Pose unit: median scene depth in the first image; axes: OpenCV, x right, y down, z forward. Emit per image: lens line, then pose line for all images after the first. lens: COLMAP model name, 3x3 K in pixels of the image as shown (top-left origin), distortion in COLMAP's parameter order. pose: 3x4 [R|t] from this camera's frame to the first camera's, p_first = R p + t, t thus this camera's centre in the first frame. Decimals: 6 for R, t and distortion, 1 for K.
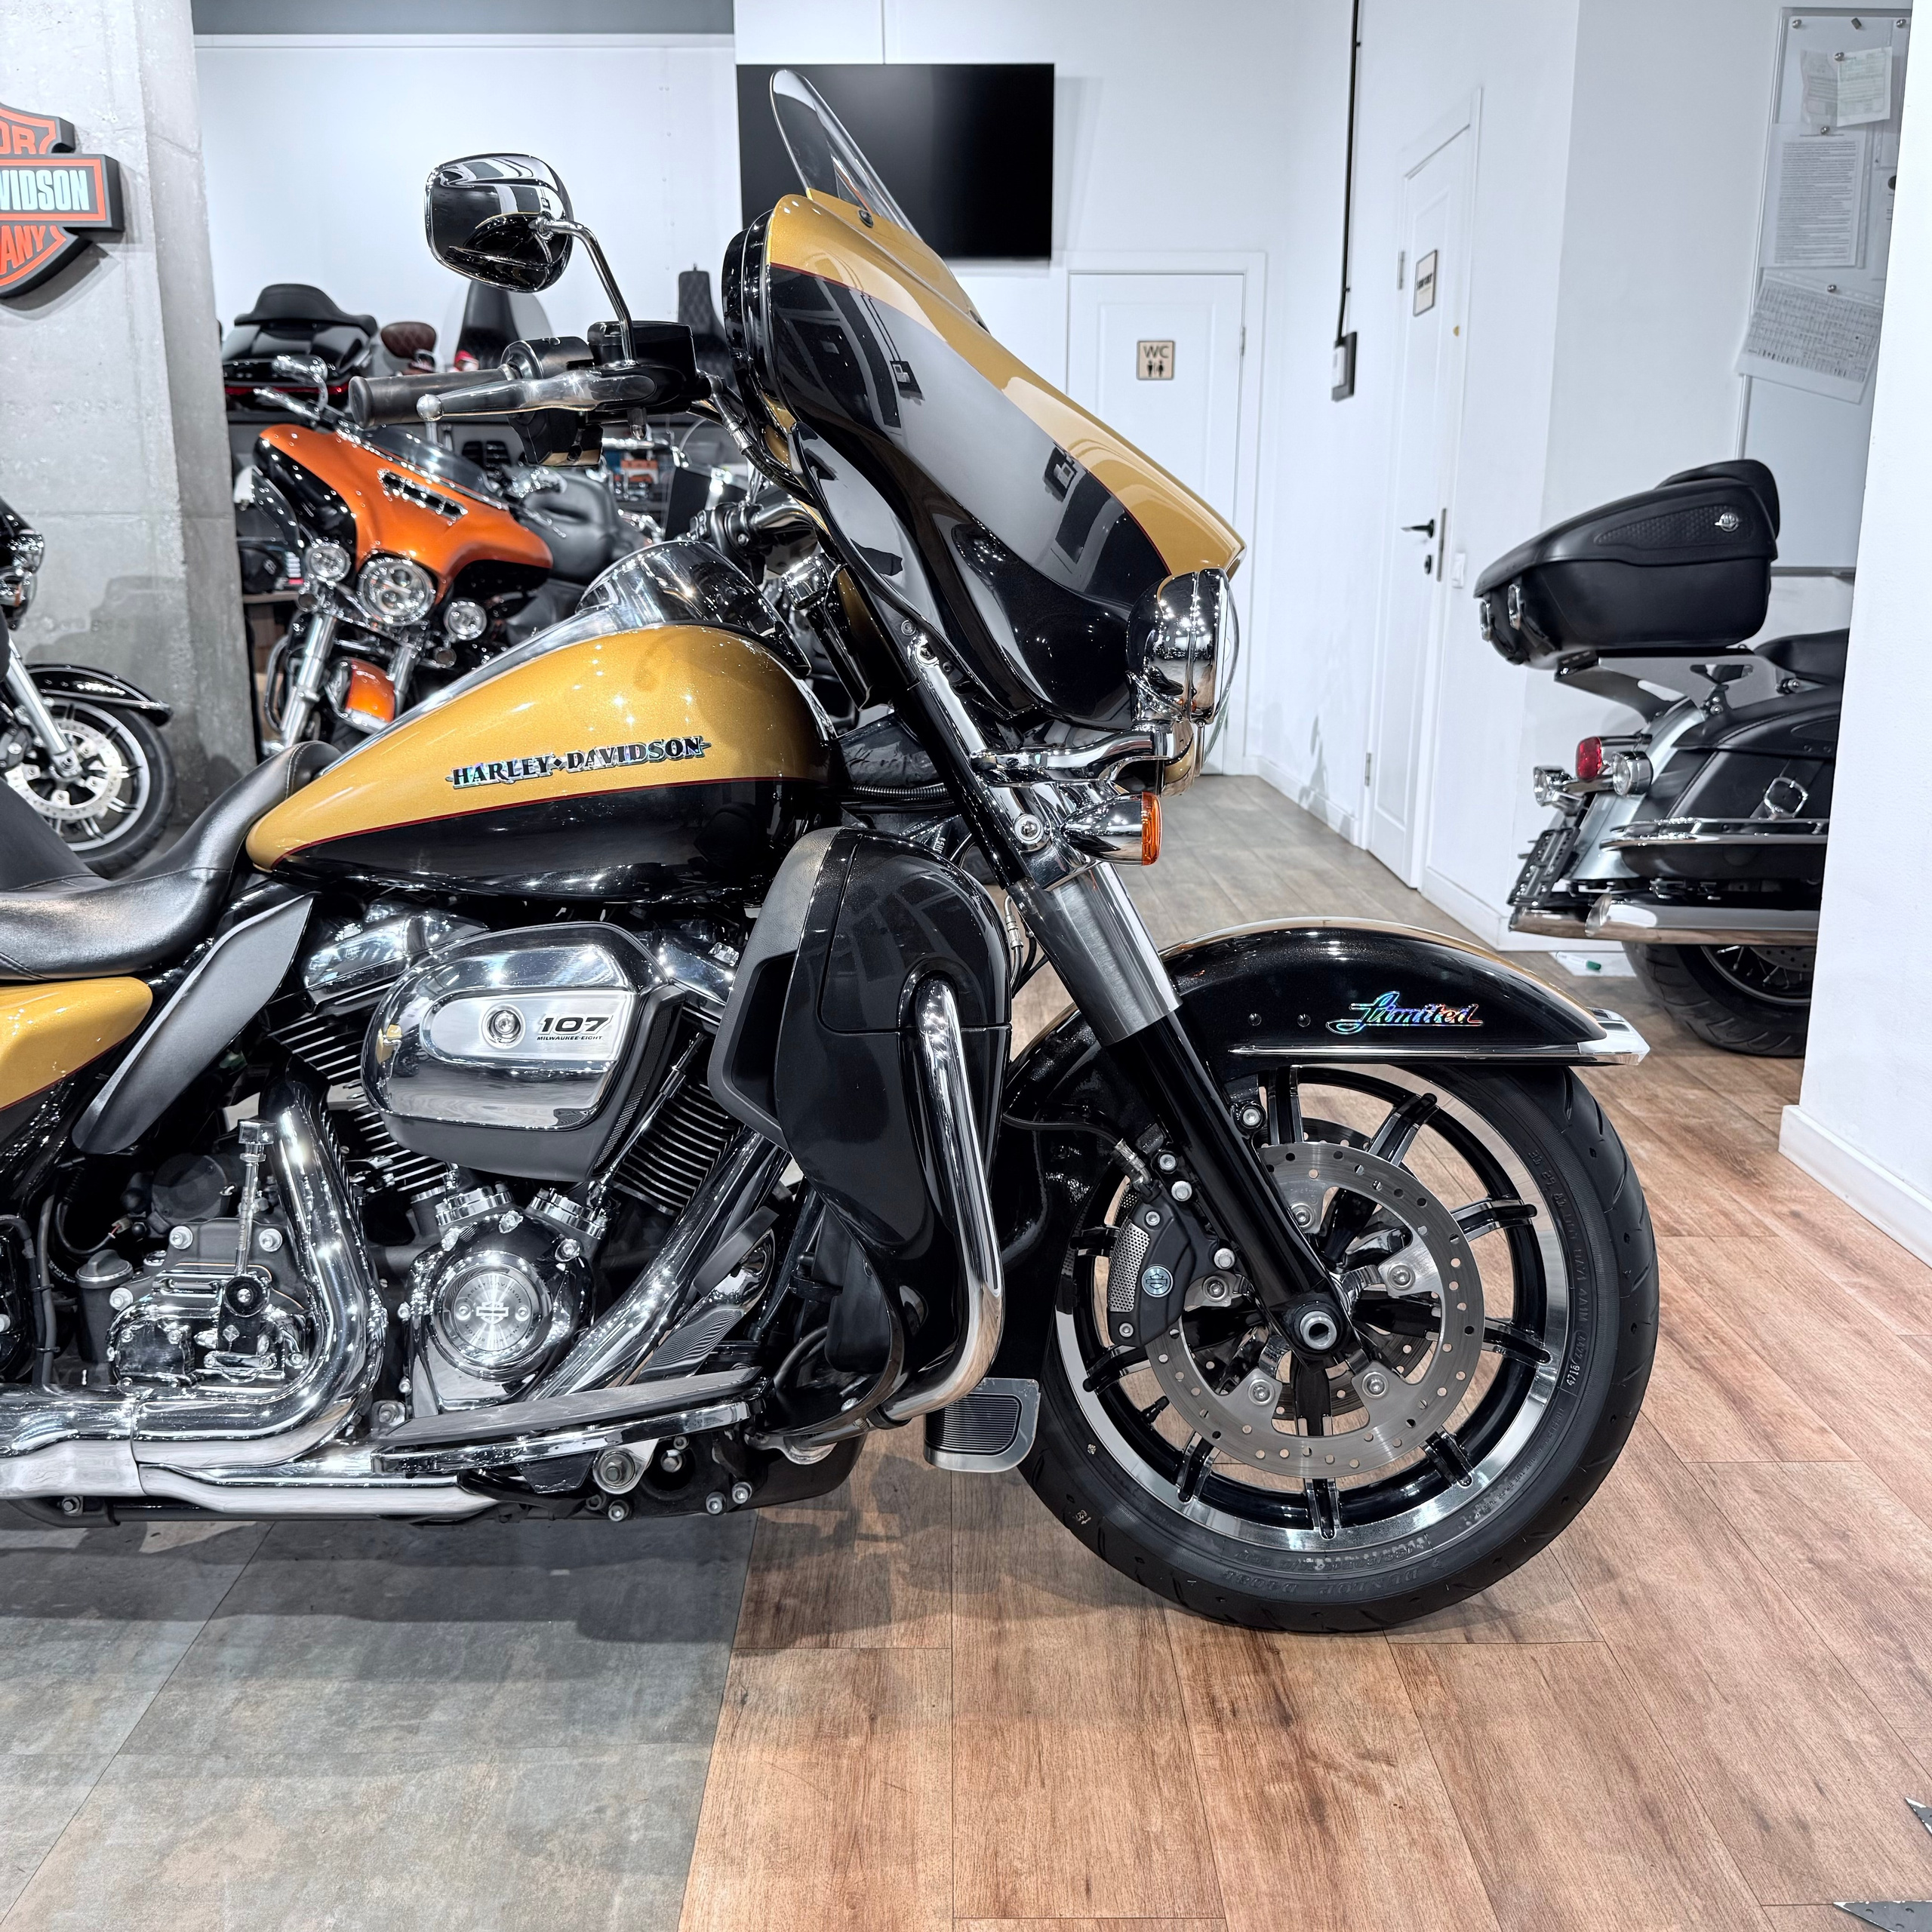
lens RADIAL K [[1818.4, 0, 962.1], [0, 1818.4, 962.4], [0, 0, 1]] dist [0.060292, -0.104876]
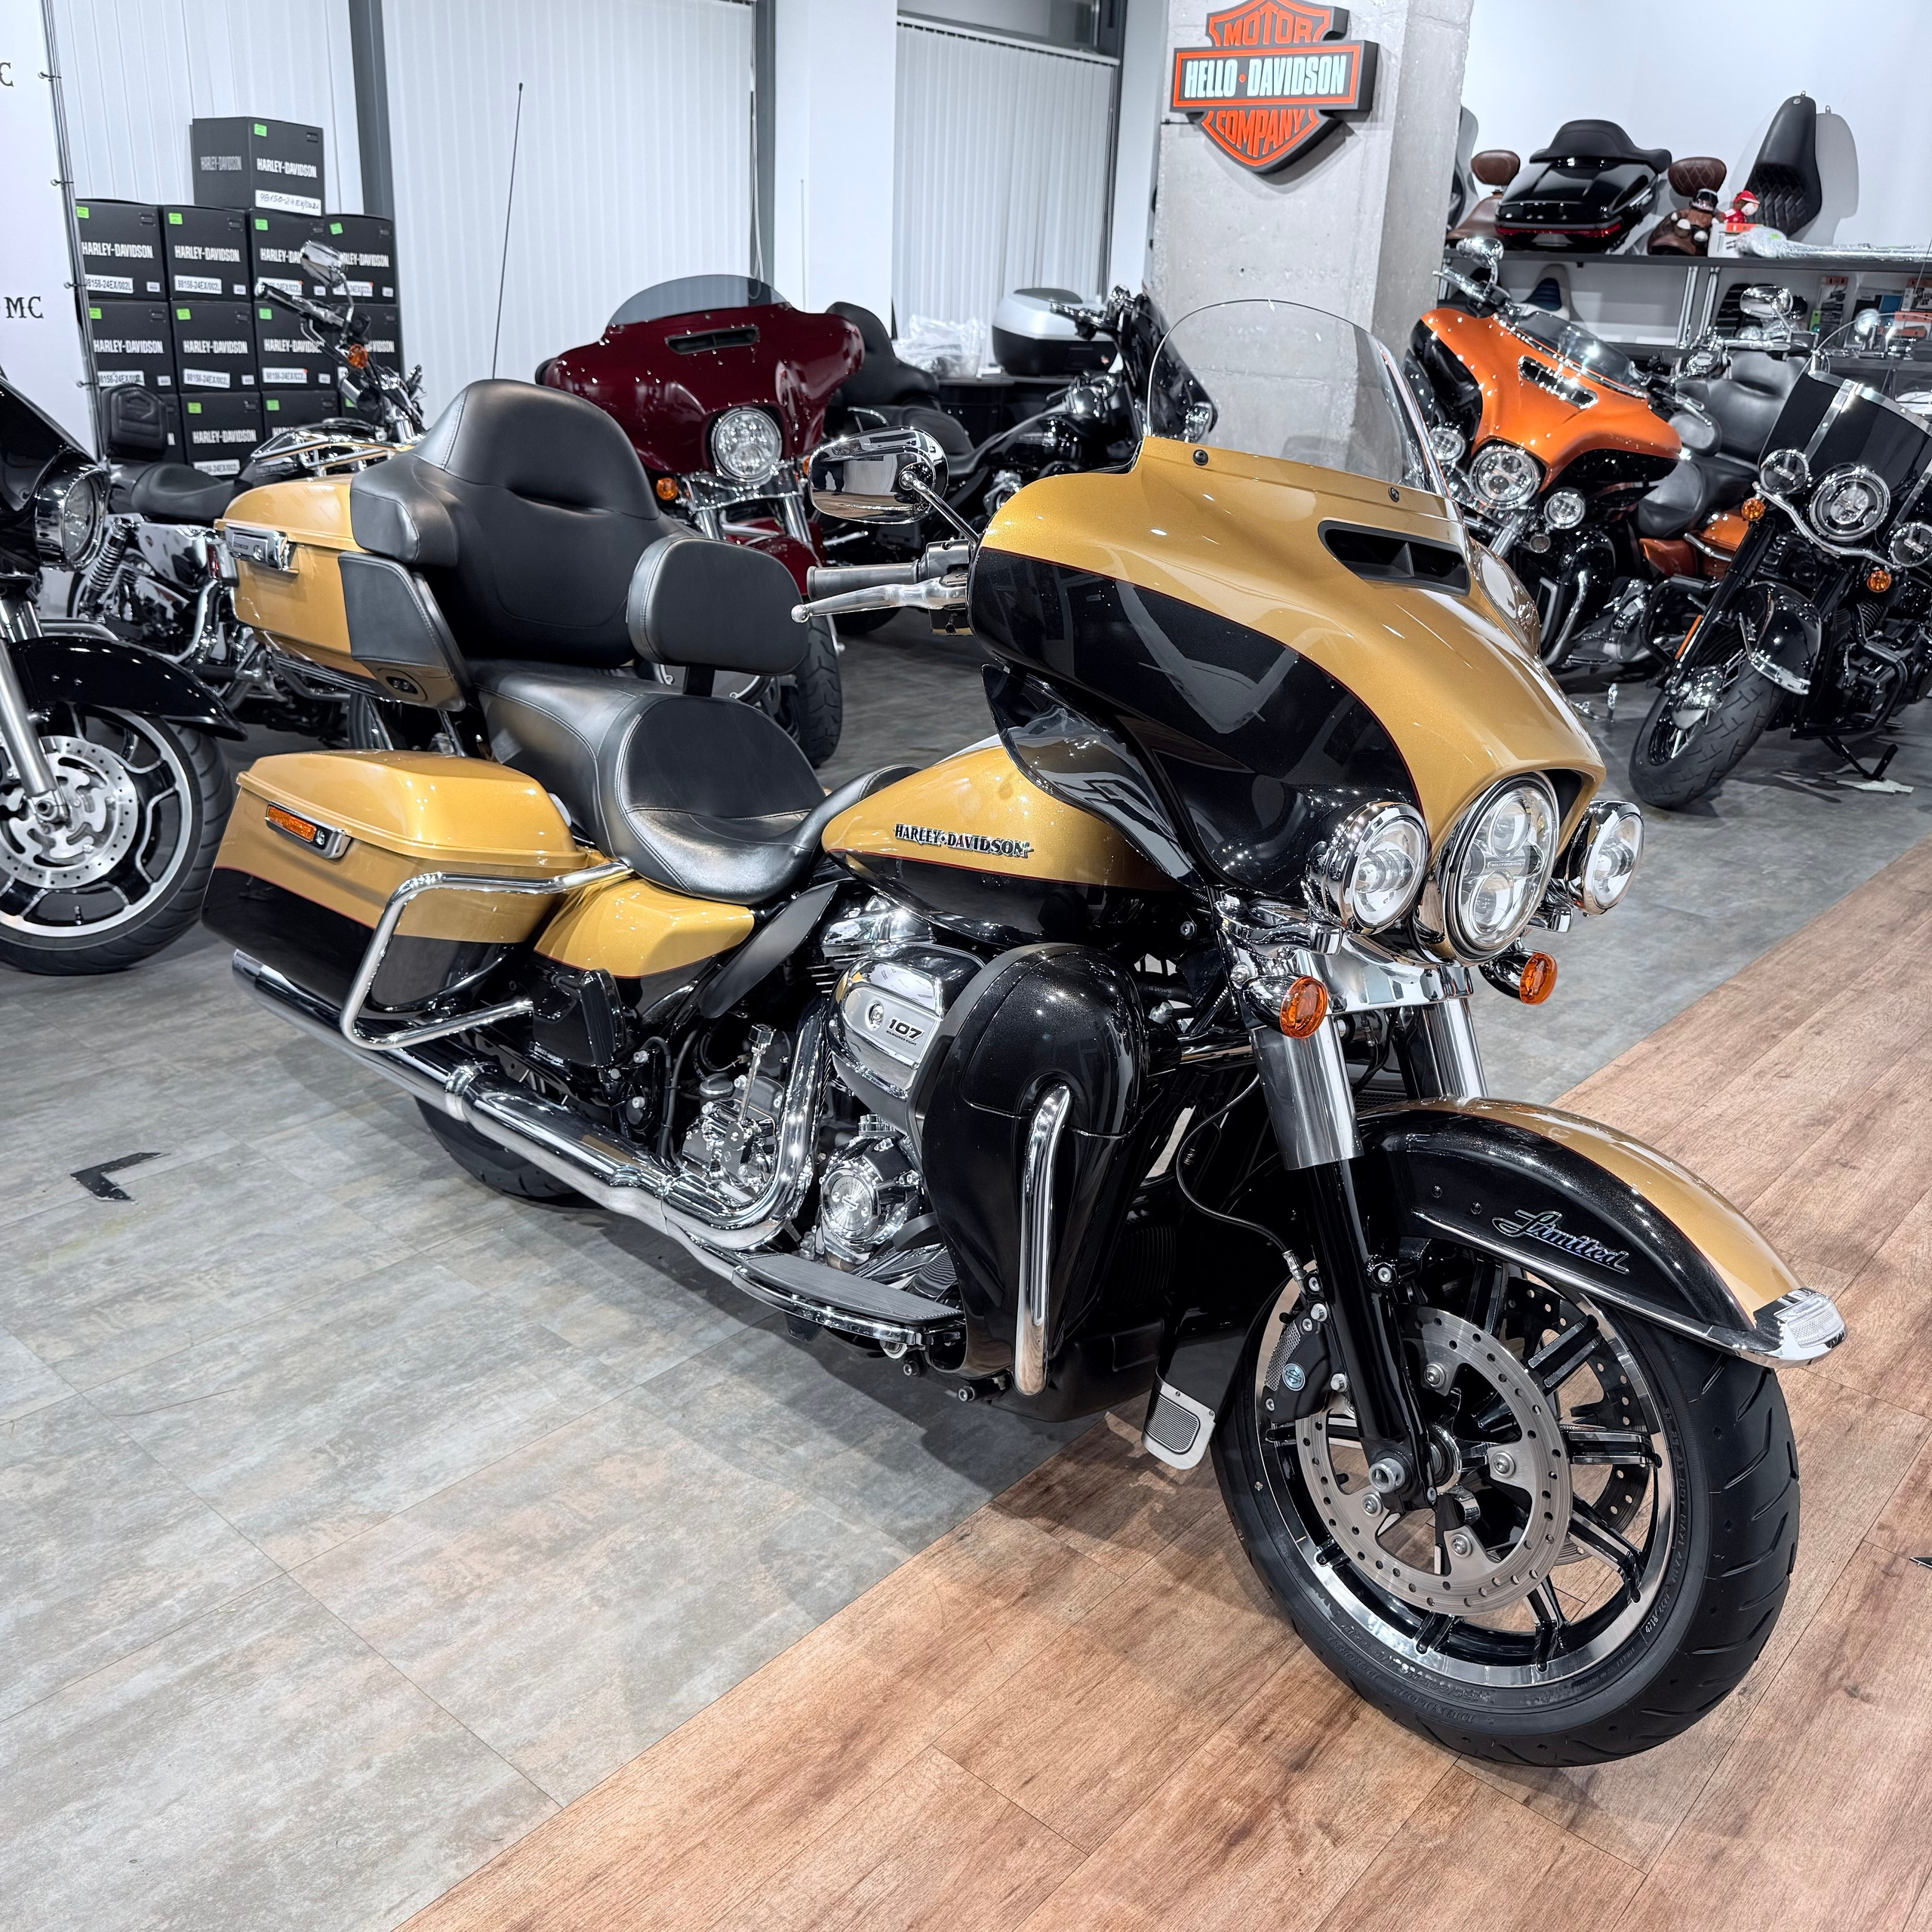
lens RADIAL K [[1795.1, 0, 967.5], [0, 1795.1, 966.6], [0, 0, 1]] dist [0.088537, -0.161680]
pose [[0.749824, 0.264353, -0.606533, 0.534864], [-0.186742, 0.964000, 0.189293, -0.234641], [0.634737, -0.028671, 0.772196, -0.009784]]
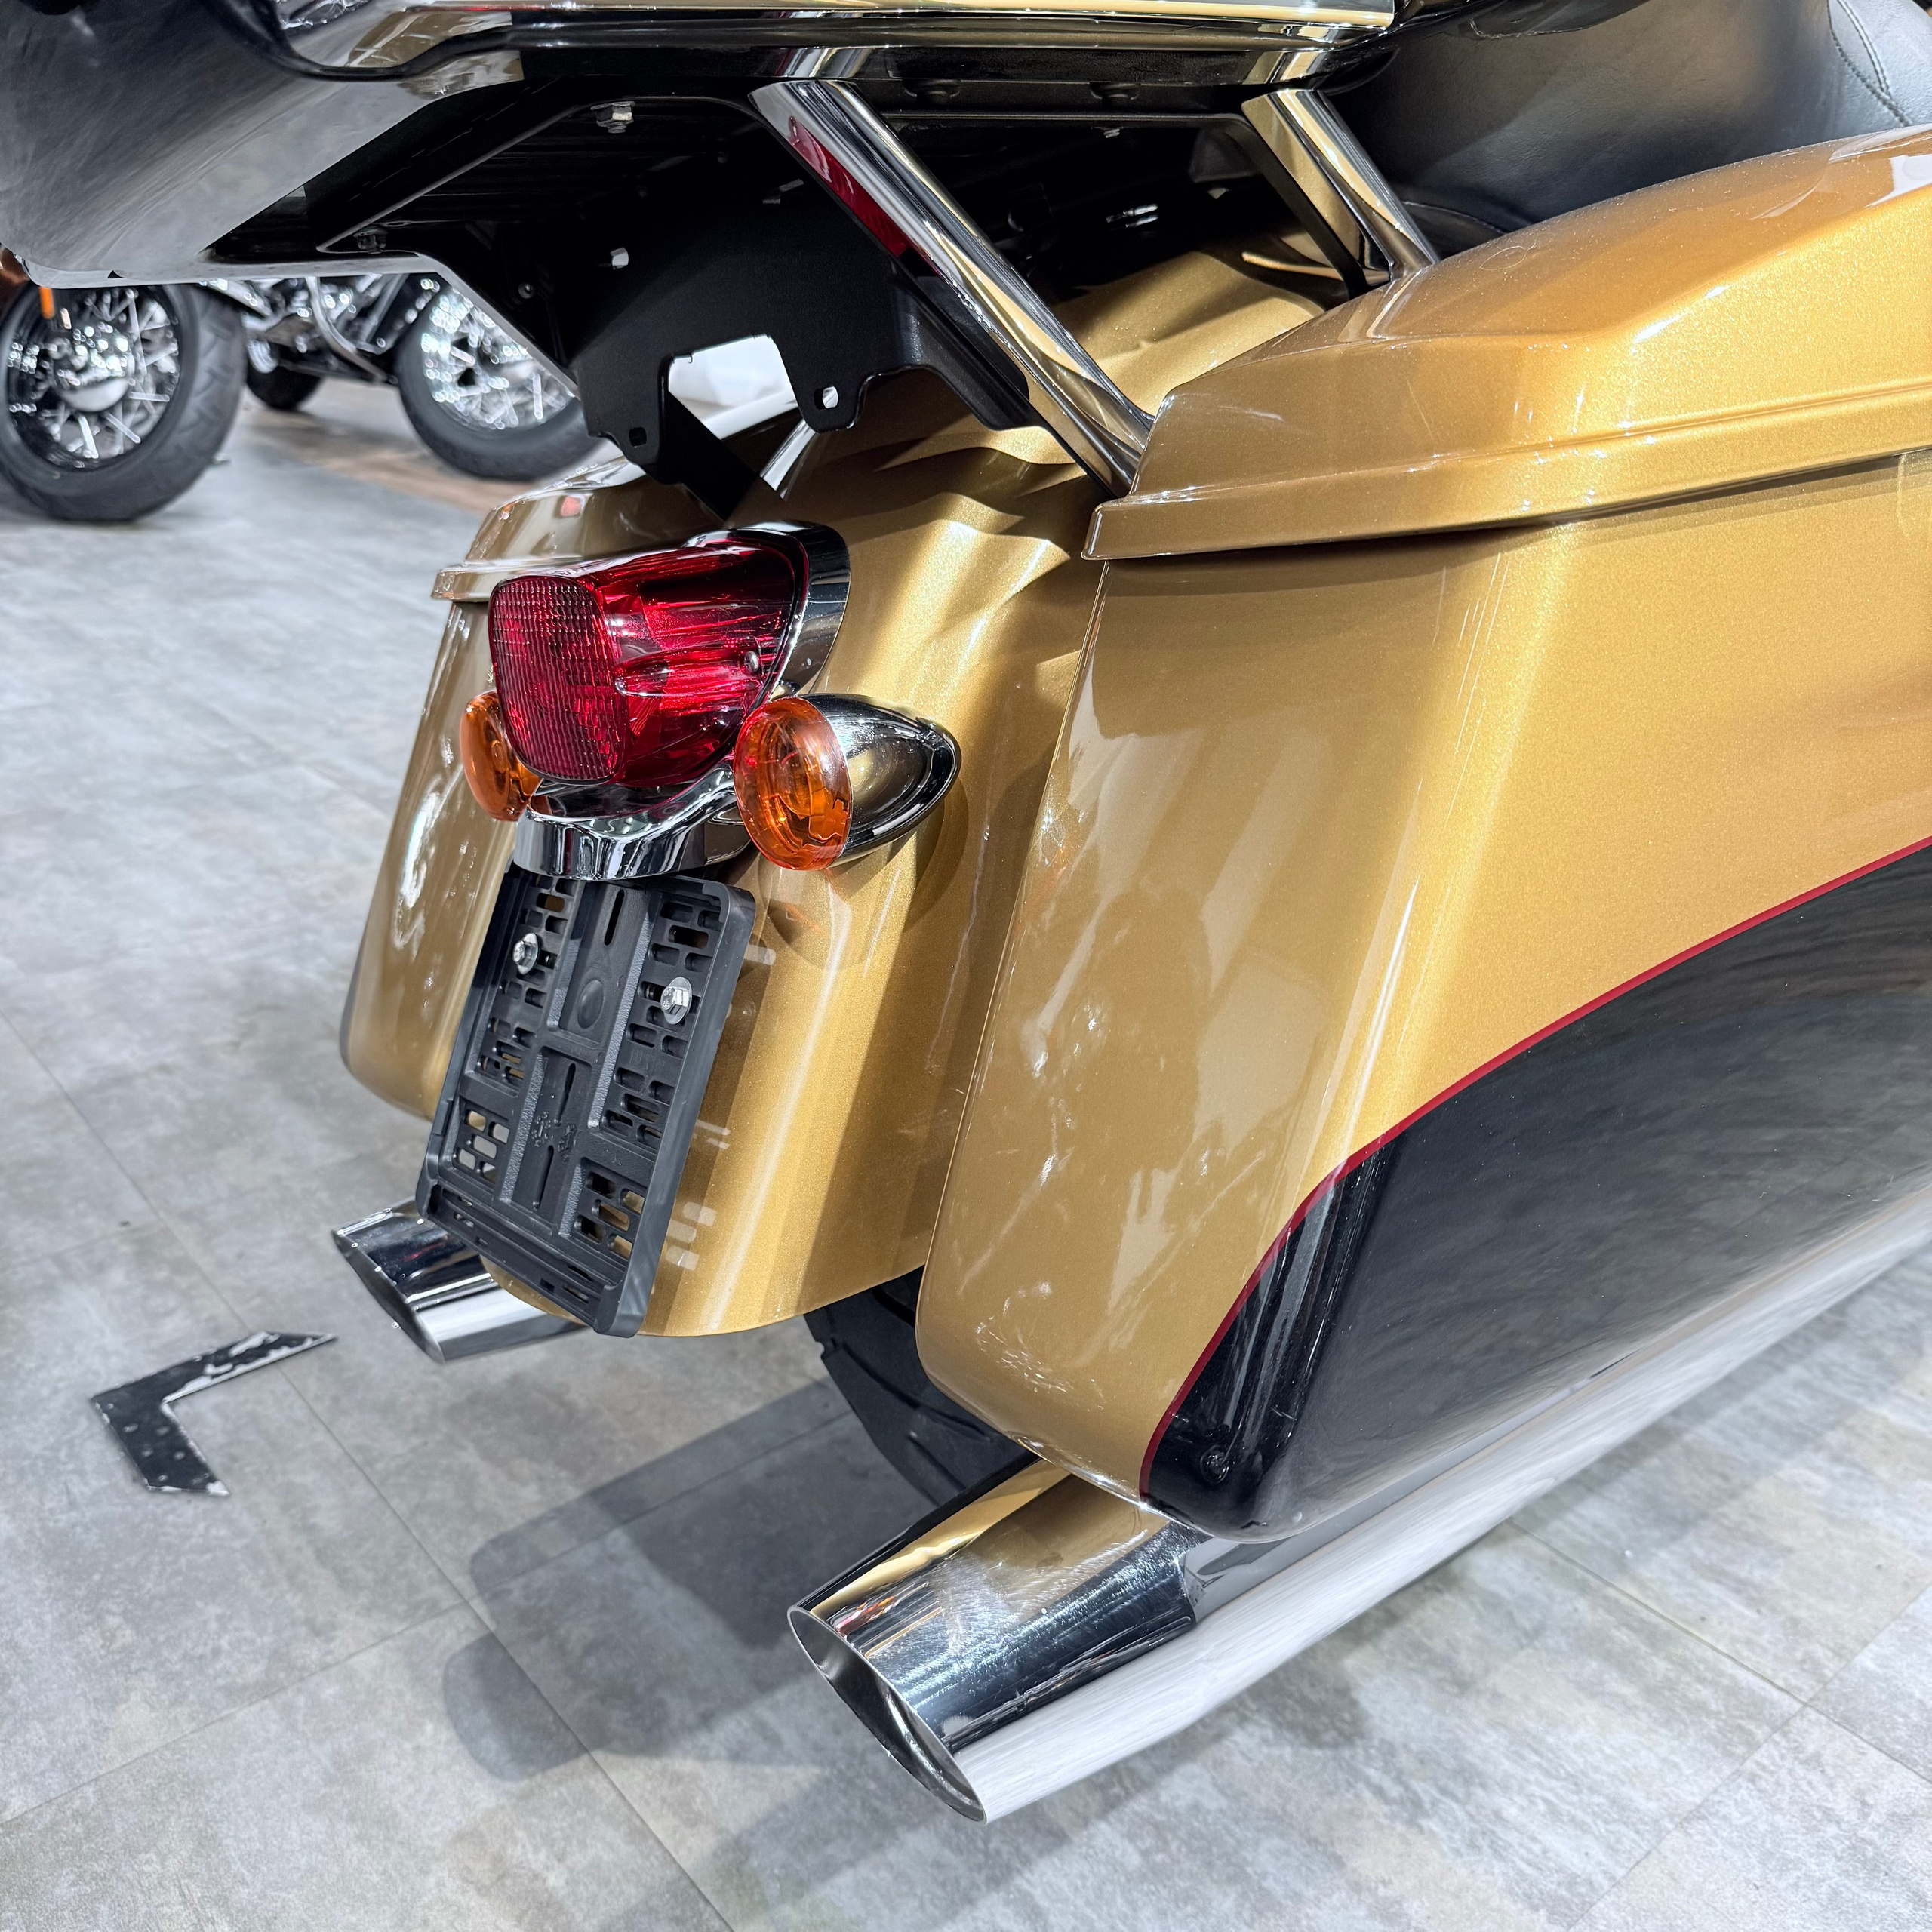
lens RADIAL K [[1841.2, 0, 941.5], [0, 1841.2, 954.3], [0, 0, 1]] dist [0.099675, -0.251191]
pose [[0.782402, -0.239376, 0.574932, -1.172346], [0.135221, 0.966452, 0.218372, 0.014714], [-0.607917, -0.093112, 0.788522, 0.634139]]
